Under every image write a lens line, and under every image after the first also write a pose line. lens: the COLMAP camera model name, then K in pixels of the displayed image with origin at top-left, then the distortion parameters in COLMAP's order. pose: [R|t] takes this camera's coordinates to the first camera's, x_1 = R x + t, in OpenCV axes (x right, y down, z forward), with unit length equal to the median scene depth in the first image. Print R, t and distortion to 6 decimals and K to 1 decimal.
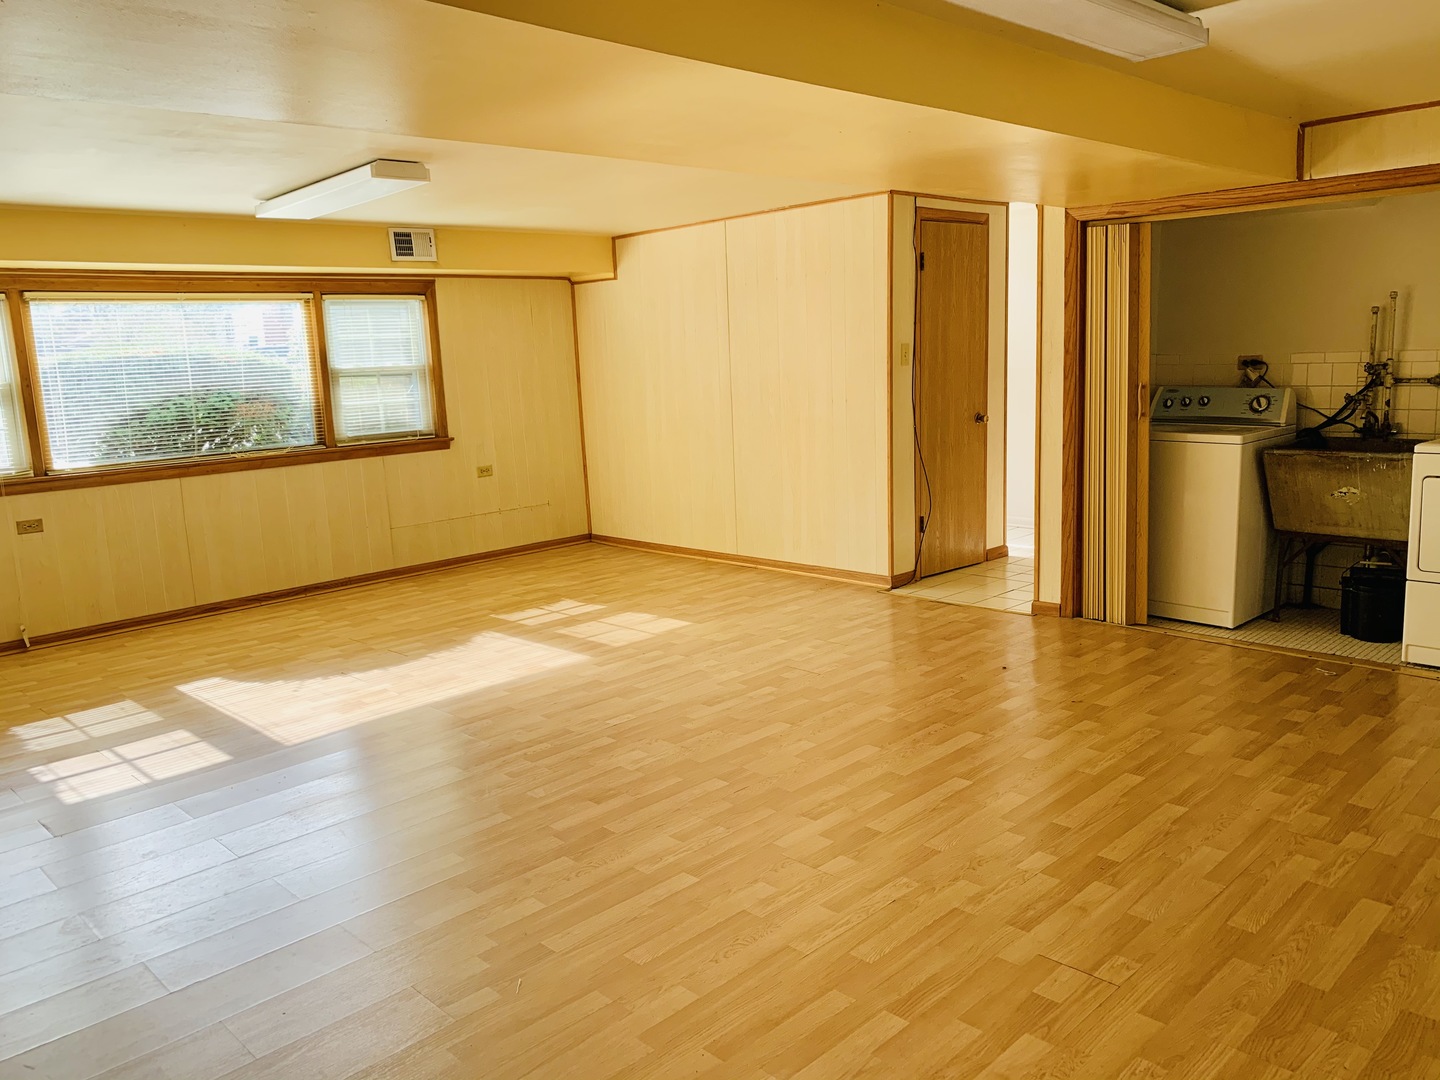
lens RADIAL K [[1108.6, 0, 722.1], [0, 1108.6, 536.3], [0, 0, 1]] dist [0.014136, -0.005874]
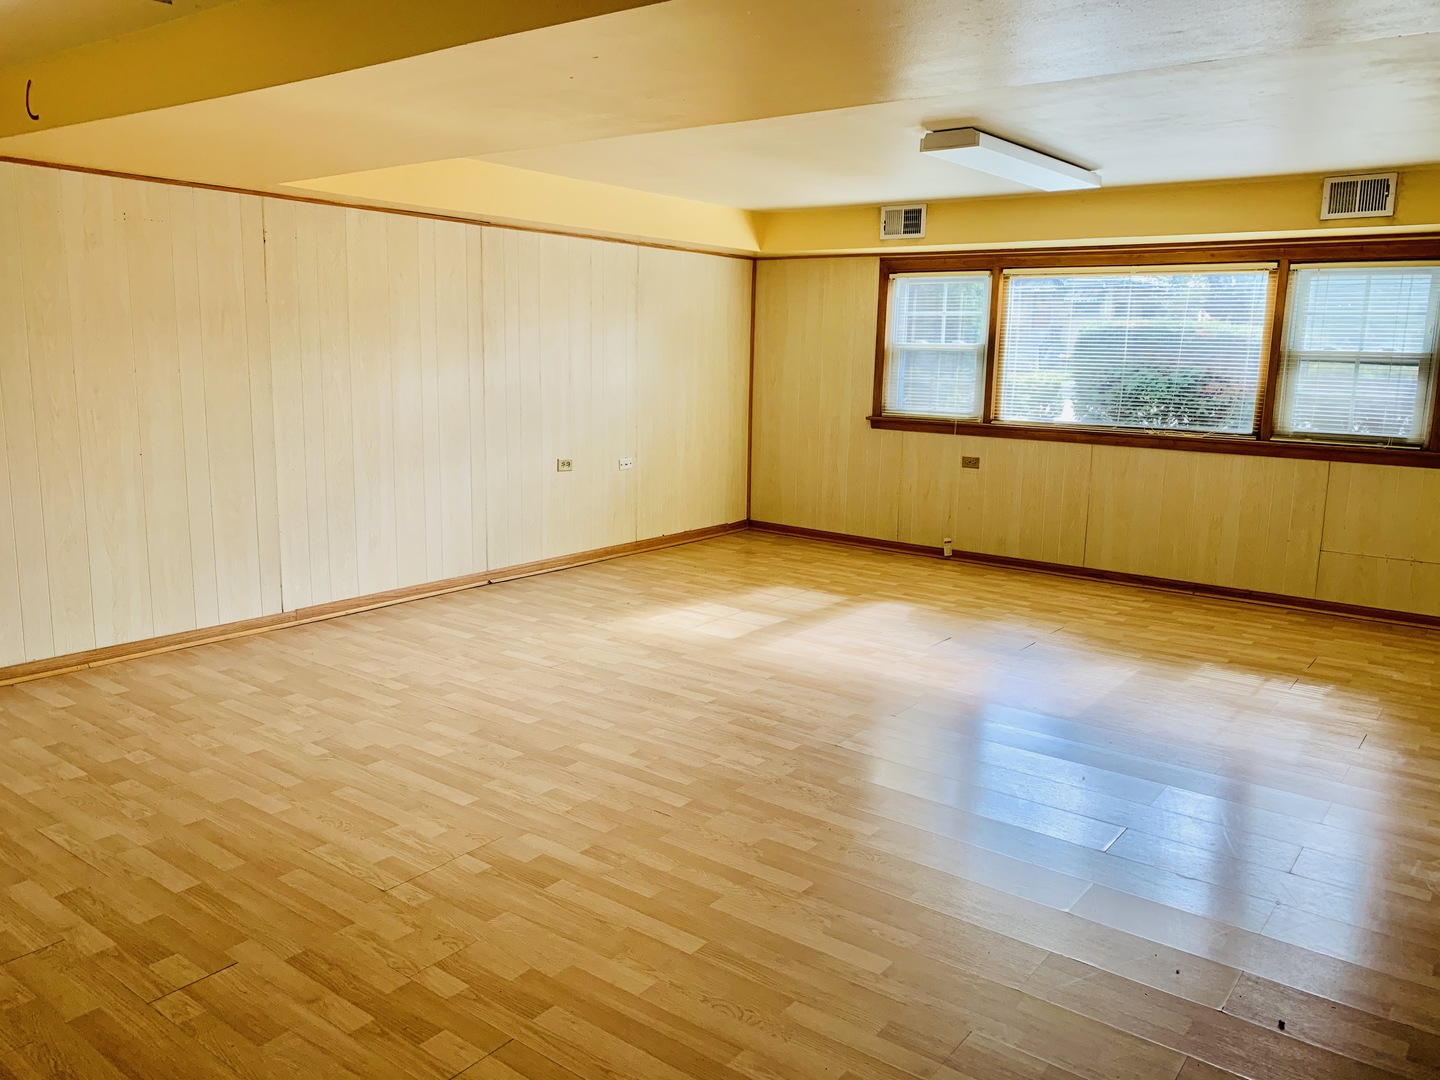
lens RADIAL K [[1108.6, 0, 722.1], [0, 1108.6, 536.3], [0, 0, 1]] dist [0.014136, -0.005874]
pose [[0.127764, 0.217016, -0.967771, 0.547572], [-0.191297, 0.962837, 0.190655, -0.111433], [0.973181, 0.160773, 0.164531, 0.548314]]
